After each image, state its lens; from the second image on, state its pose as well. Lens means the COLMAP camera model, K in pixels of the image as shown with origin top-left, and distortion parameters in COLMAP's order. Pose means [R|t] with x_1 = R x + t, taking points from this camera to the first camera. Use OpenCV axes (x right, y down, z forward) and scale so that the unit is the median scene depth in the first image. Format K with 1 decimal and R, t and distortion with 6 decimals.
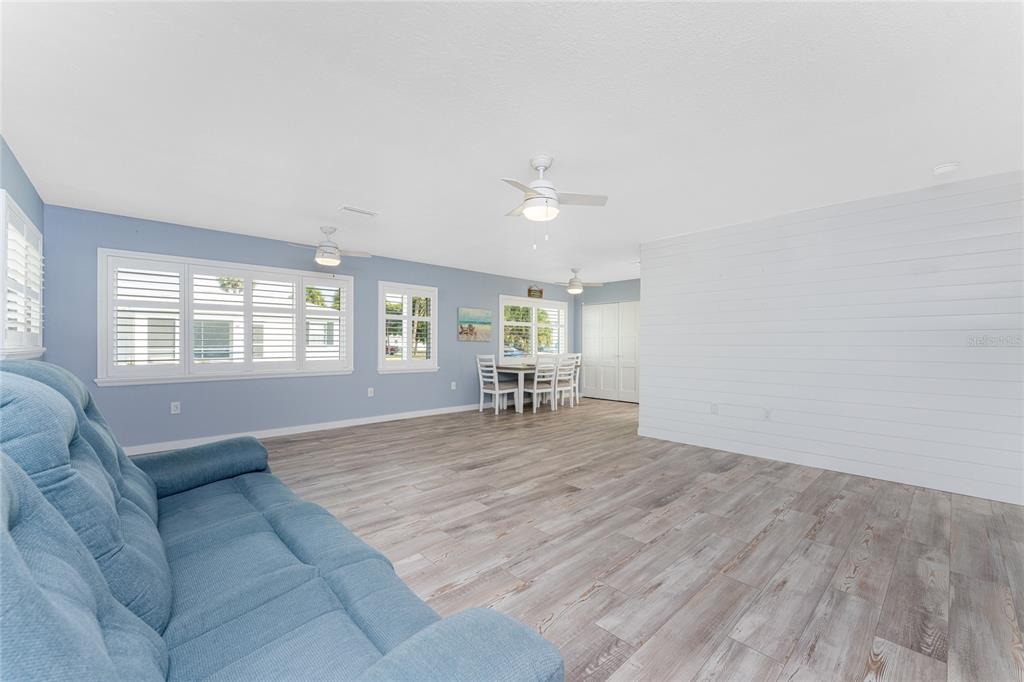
lens RADIAL K [[421.4, 0, 511.5], [0, 421.4, 344.5], [0, 0, 1]] dist [-0.002977, 0.000516]
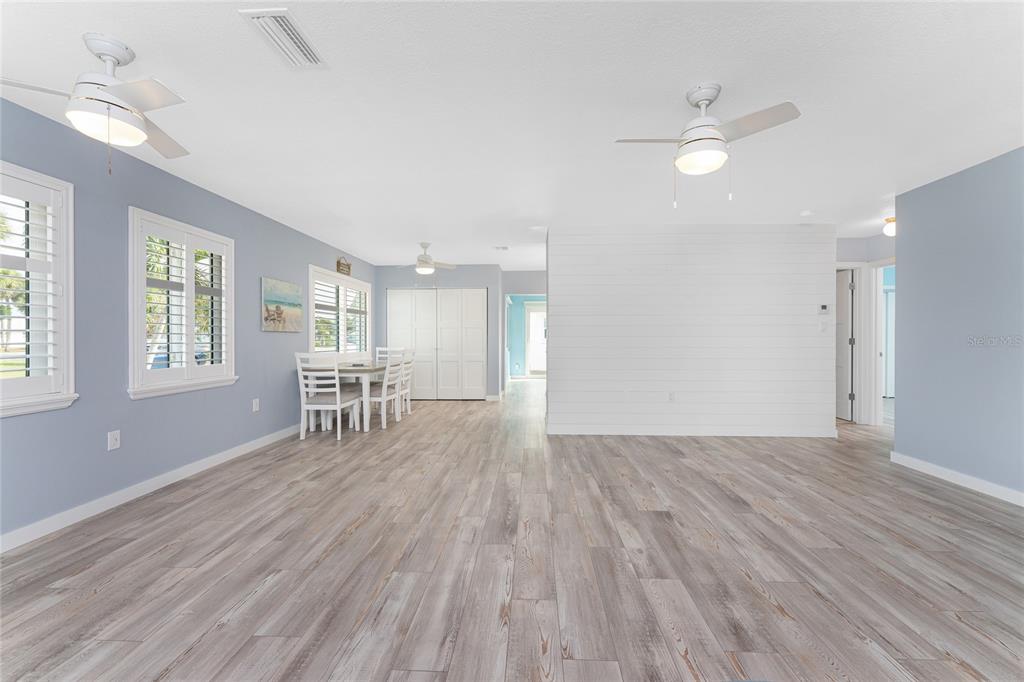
lens RADIAL K [[421.4, 0, 528.1], [0, 421.4, 335.4], [0, 0, 1]] dist [-0.002977, 0.000516]
pose [[0.703696, -0.004493, 0.710487, -0.508750], [0.004119, 0.999989, 0.002244, -0.004297], [-0.710489, 0.001347, 0.703707, 0.507790]]
